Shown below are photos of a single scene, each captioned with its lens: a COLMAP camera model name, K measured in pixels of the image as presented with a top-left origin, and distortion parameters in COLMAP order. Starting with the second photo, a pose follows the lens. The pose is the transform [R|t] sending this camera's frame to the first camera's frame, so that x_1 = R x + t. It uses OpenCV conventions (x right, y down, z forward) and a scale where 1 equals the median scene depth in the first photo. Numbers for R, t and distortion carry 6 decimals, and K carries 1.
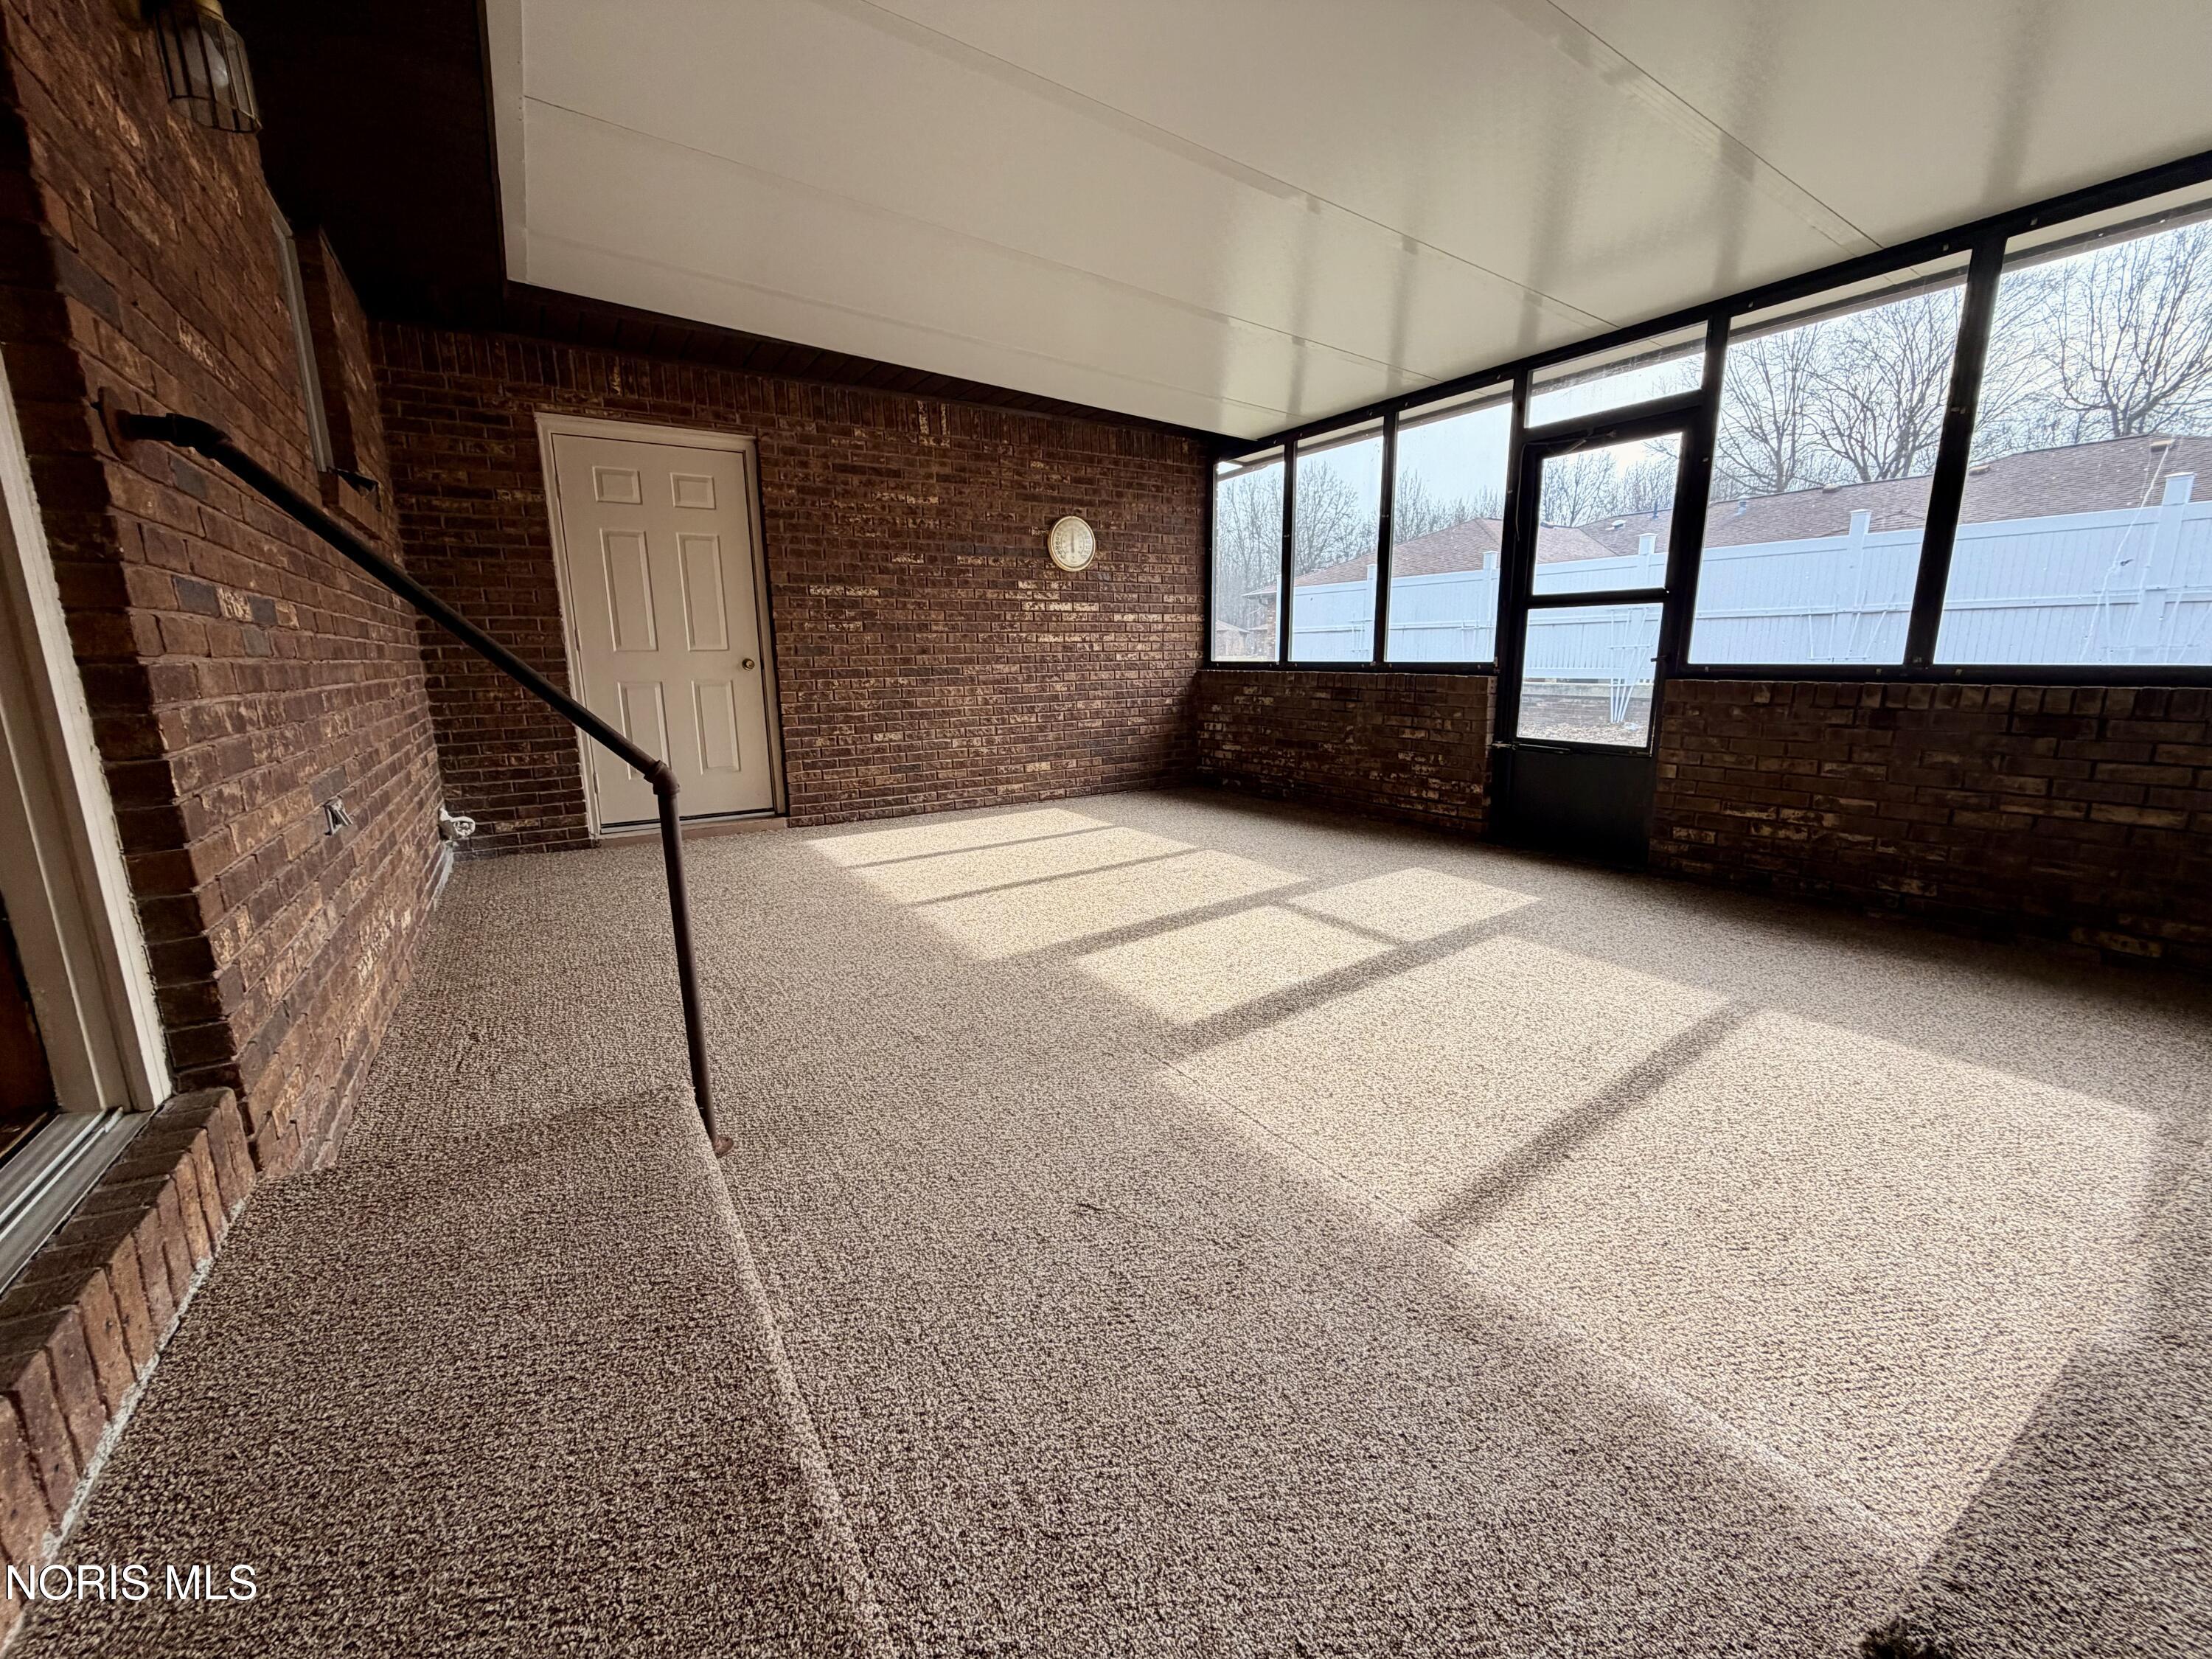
lens RADIAL K [[883.0, 0, 1097.3], [0, 883.0, 834.3], [0, 0, 1]] dist [-0.001361, -0.000210]
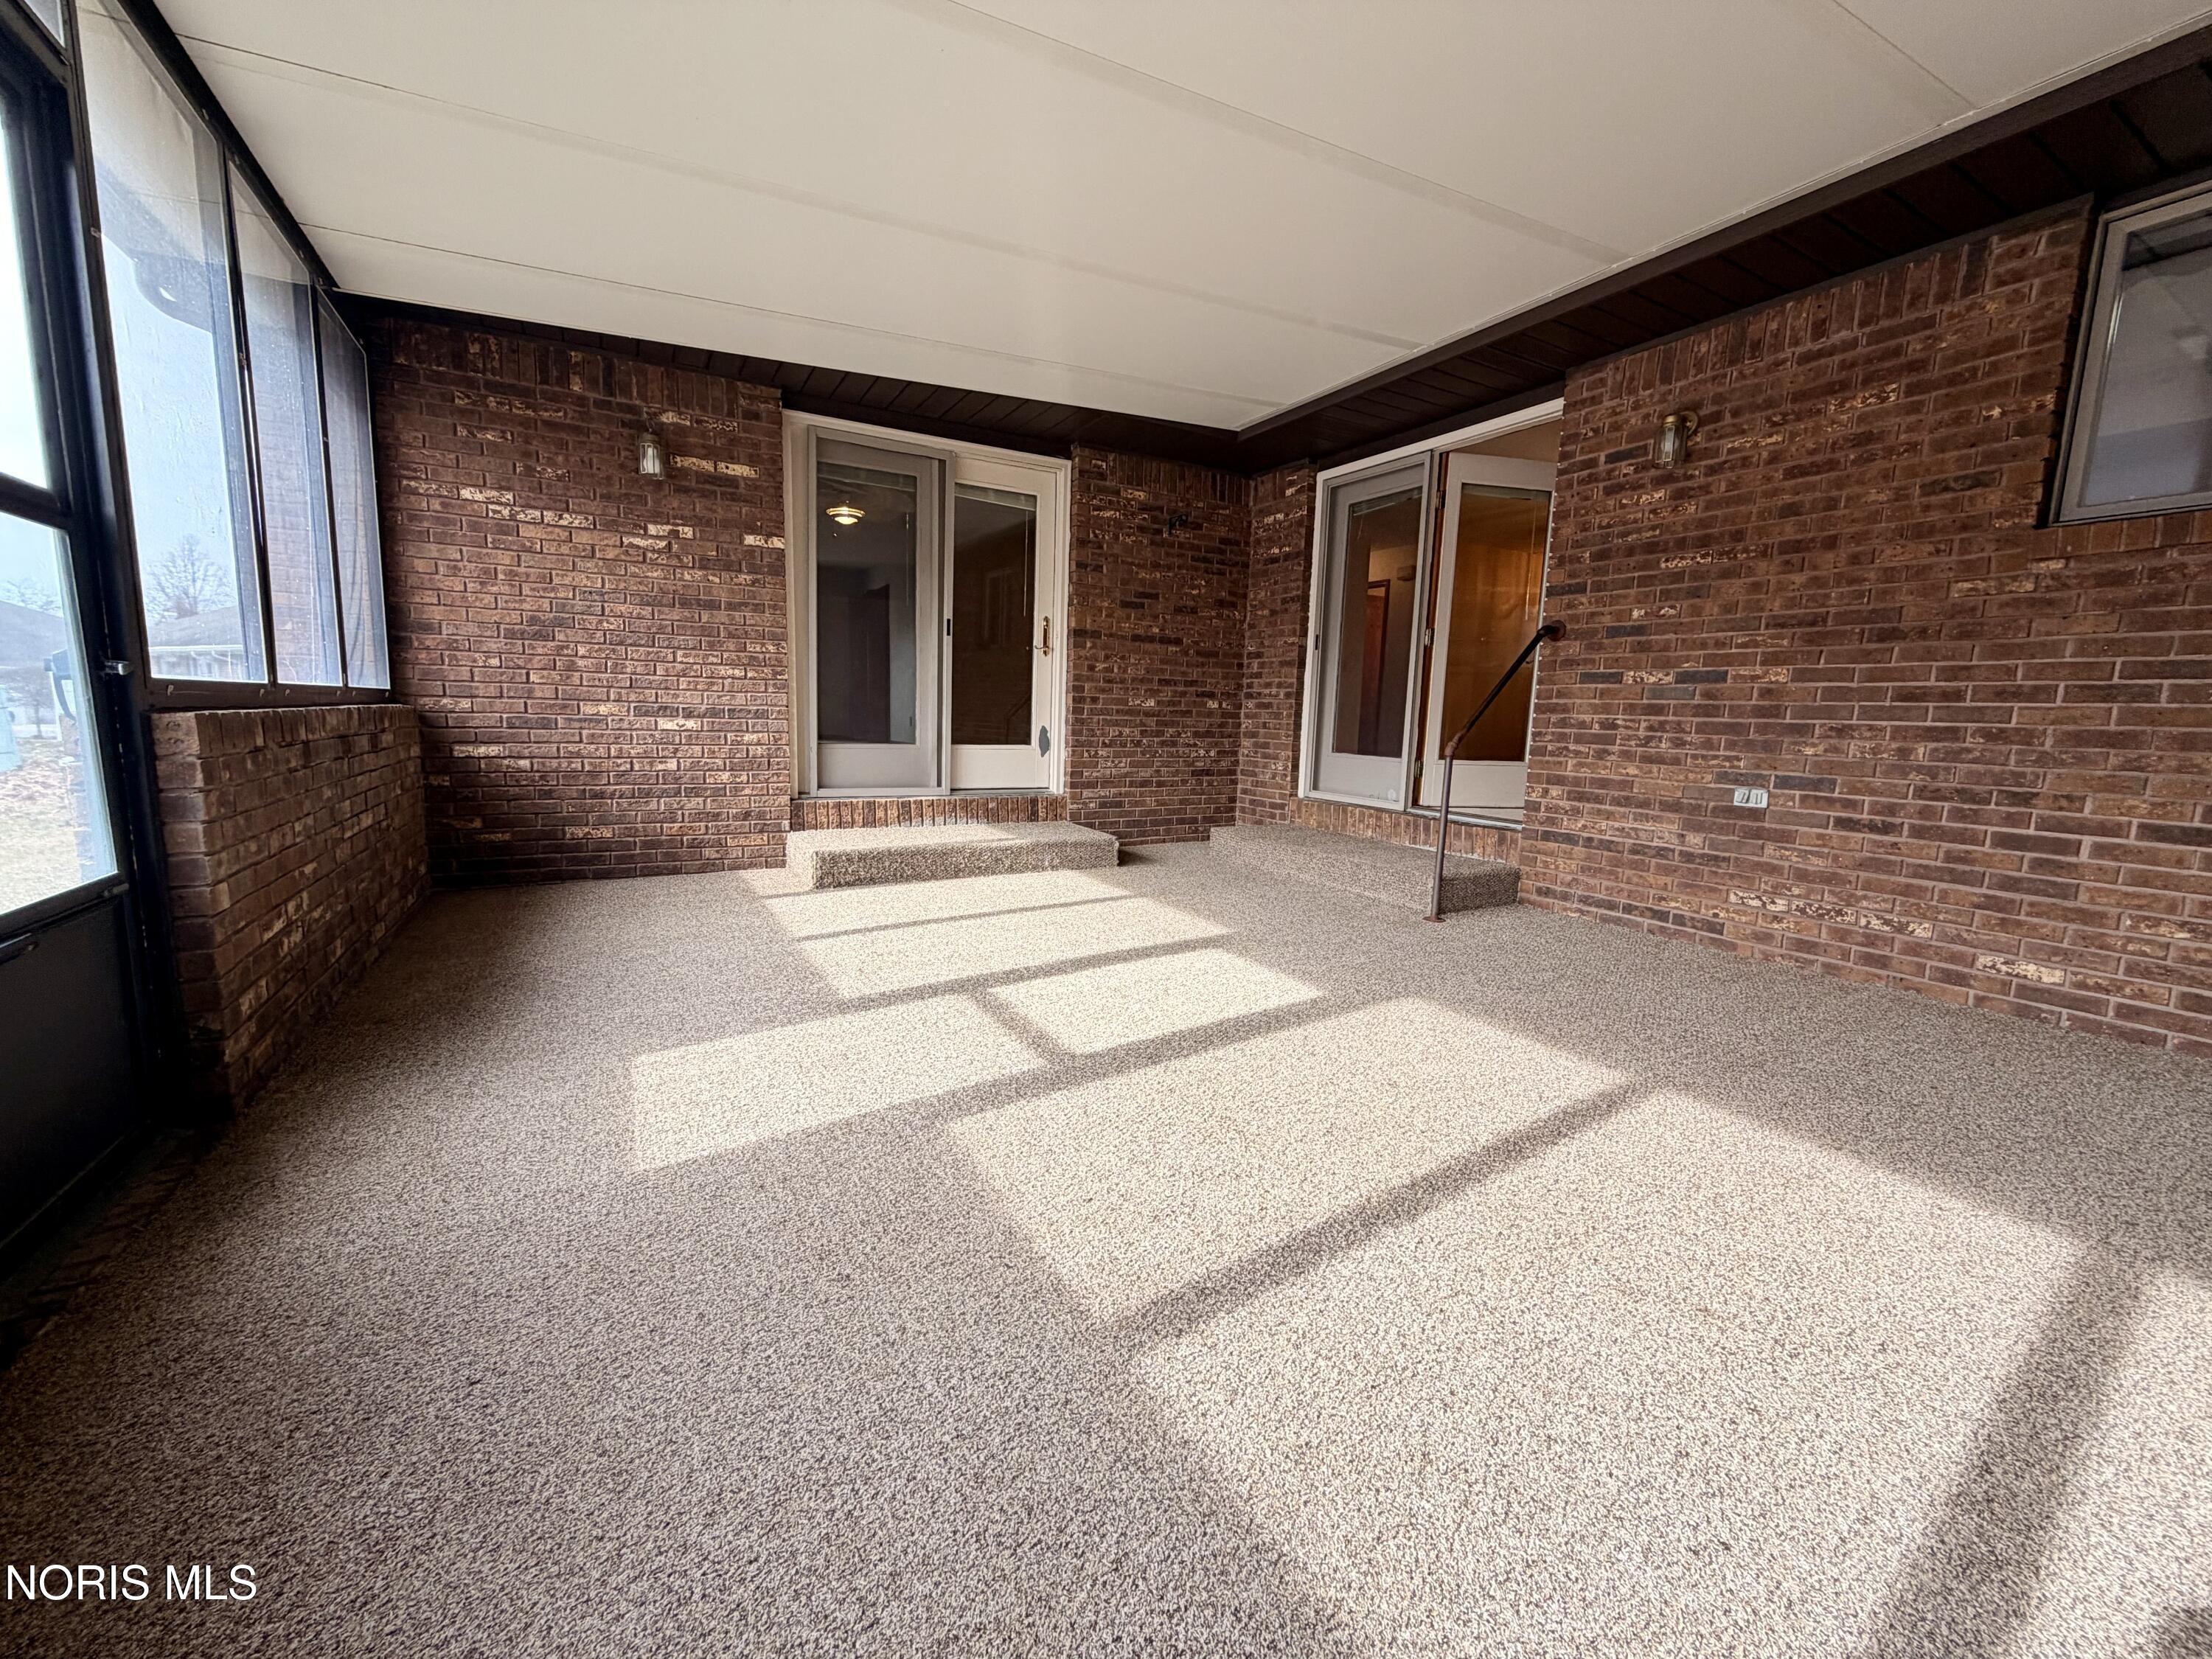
lens RADIAL K [[883.0, 0, 1097.3], [0, 883.0, 834.3], [0, 0, 1]] dist [-0.001361, -0.000210]
pose [[-0.998132, -0.023287, 0.056481, 0.154726], [-0.003281, 0.943606, 0.331055, -0.312521], [-0.061005, 0.330251, -0.941920, 1.656350]]
